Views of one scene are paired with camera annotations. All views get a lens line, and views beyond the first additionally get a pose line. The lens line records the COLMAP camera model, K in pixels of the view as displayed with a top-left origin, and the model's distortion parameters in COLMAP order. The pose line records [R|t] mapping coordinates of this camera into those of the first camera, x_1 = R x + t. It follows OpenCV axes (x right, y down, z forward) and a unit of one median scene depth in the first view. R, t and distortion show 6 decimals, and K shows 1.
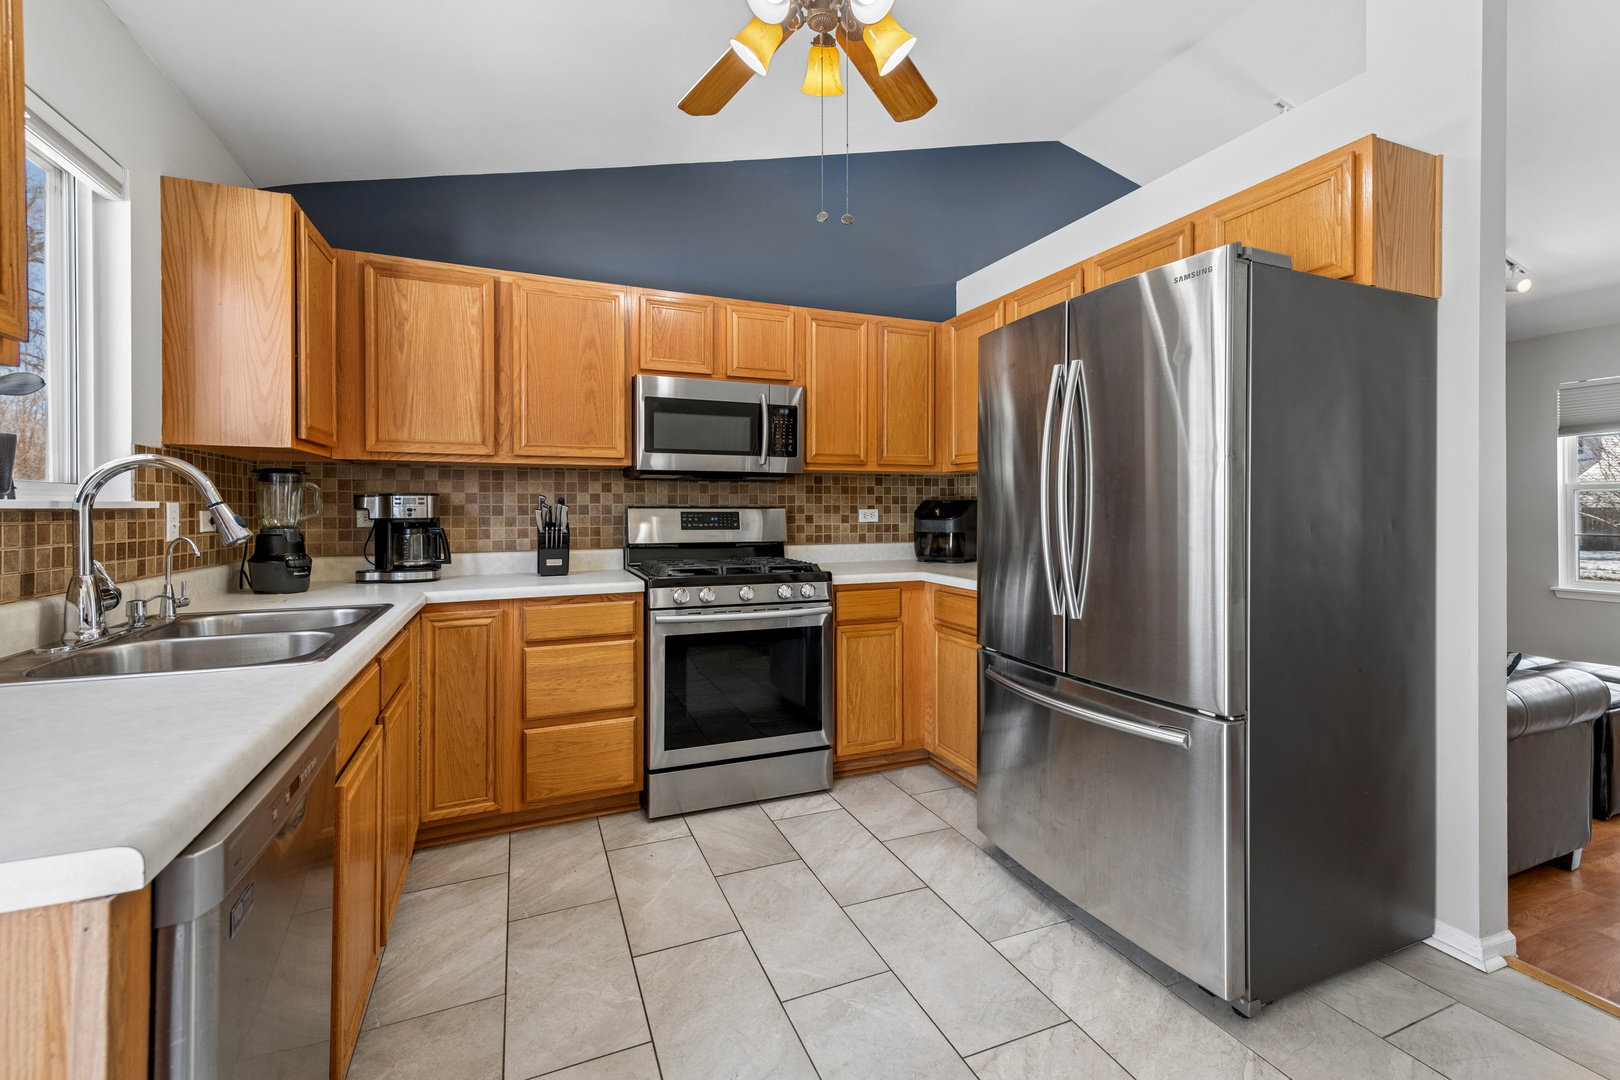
lens RADIAL K [[693.5, 0, 809.6], [0, 693.5, 504.2], [0, 0, 1]] dist [0.001820, 0.000143]
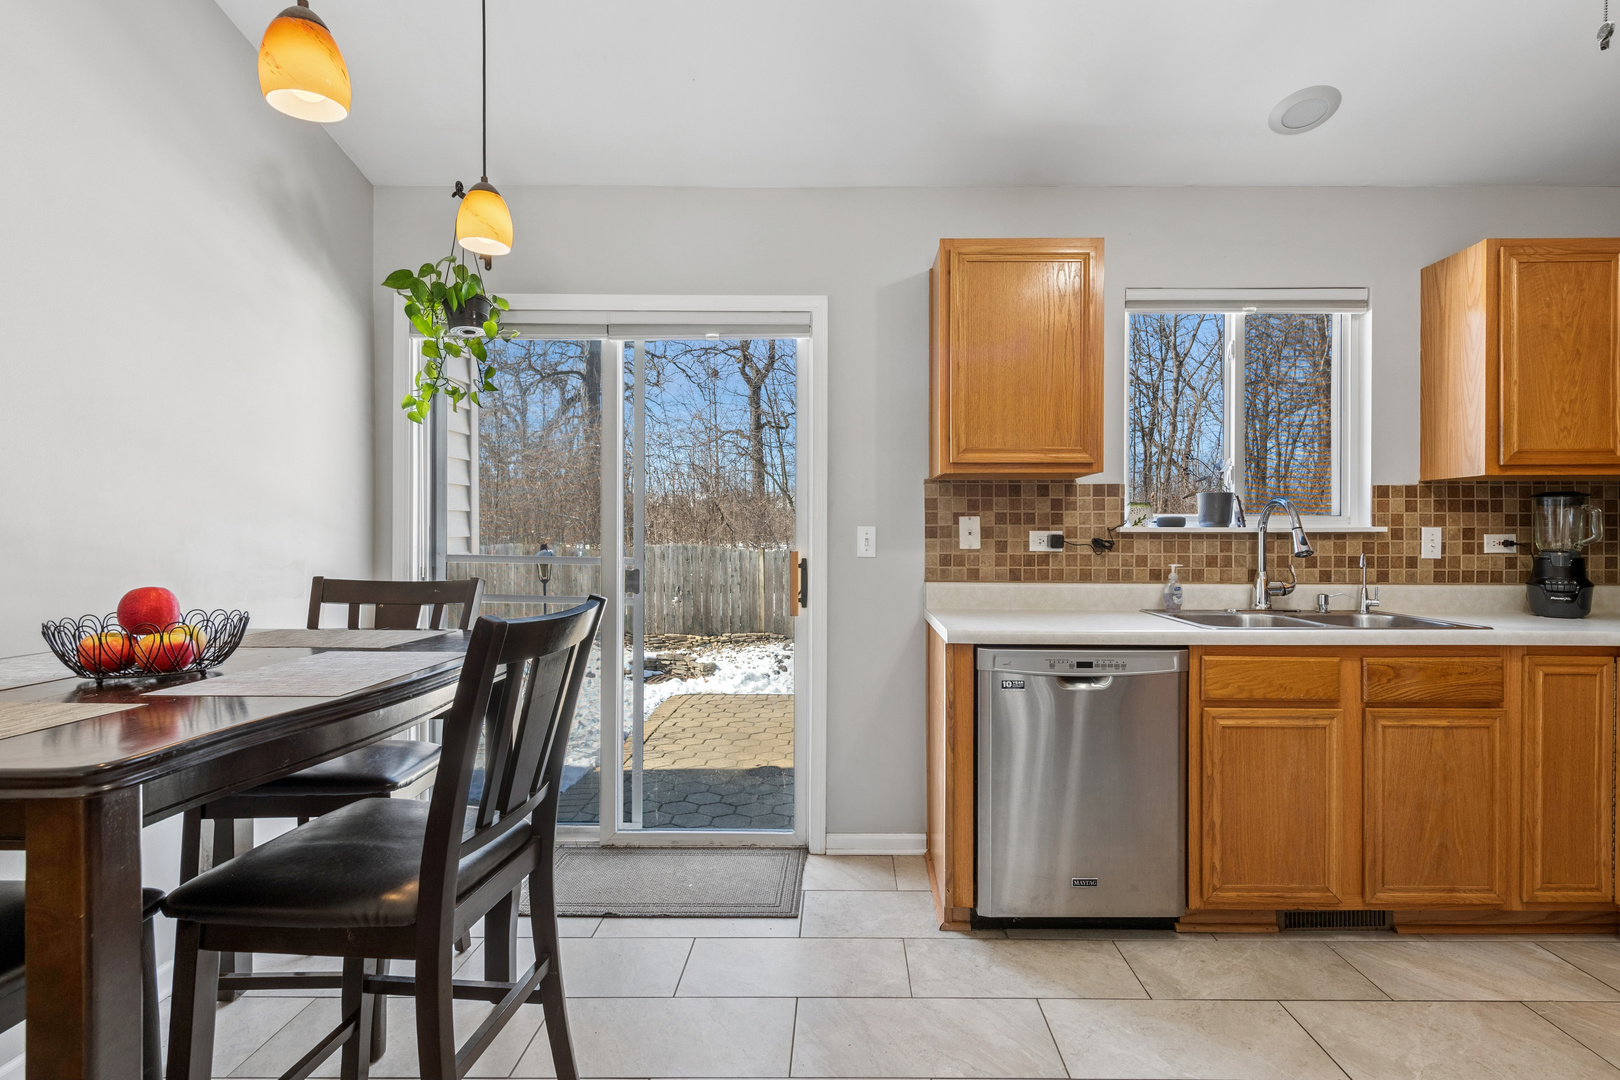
lens RADIAL K [[841.6, 0, 816.9], [0, 841.6, 536.7], [0, 0, 1]] dist [-0.004051, -0.000166]
pose [[-0.416420, 0.005505, -0.909156, 0.894050], [0.003599, 0.999984, 0.004407, 0.003182], [0.909165, -0.001437, -0.416433, 0.625388]]
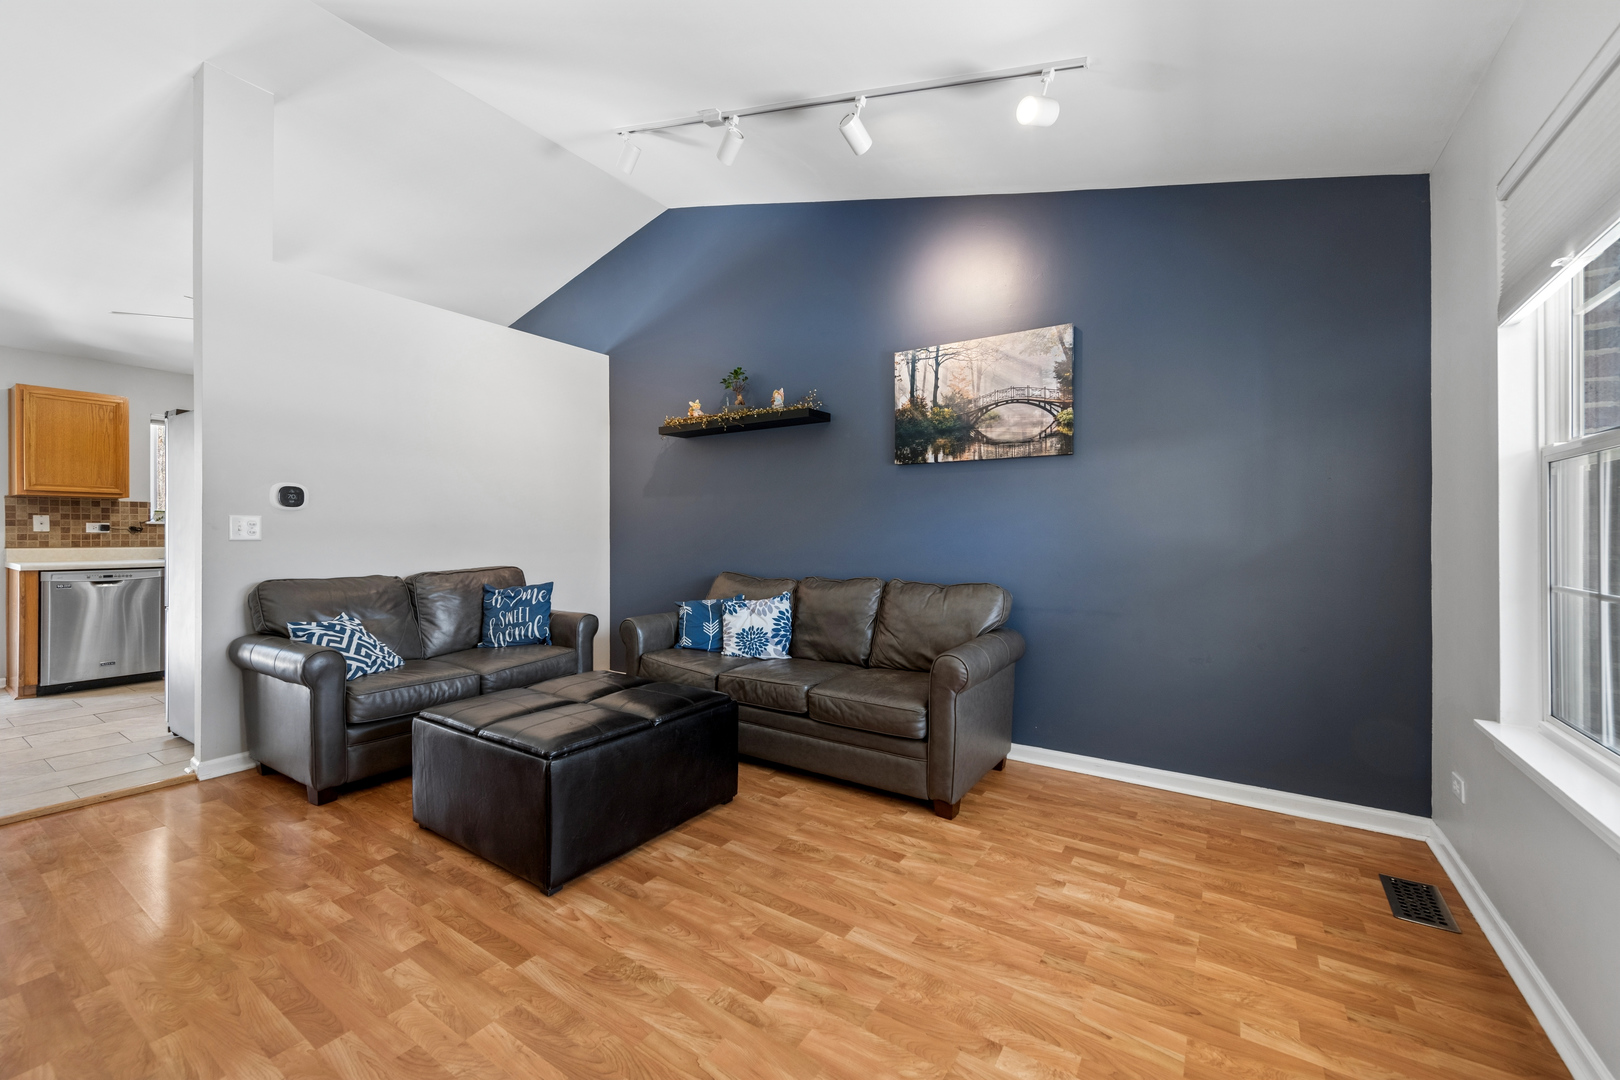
lens RADIAL K [[628.2, 0, 821.4], [0, 628.2, 534.6], [0, 0, 1]] dist [0.001261, 0.000205]
pose [[0.566314, 0.005030, -0.824174, 2.838446], [0.001501, 0.999973, 0.007135, 0.031739], [0.824188, -0.005277, 0.566292, 1.266837]]
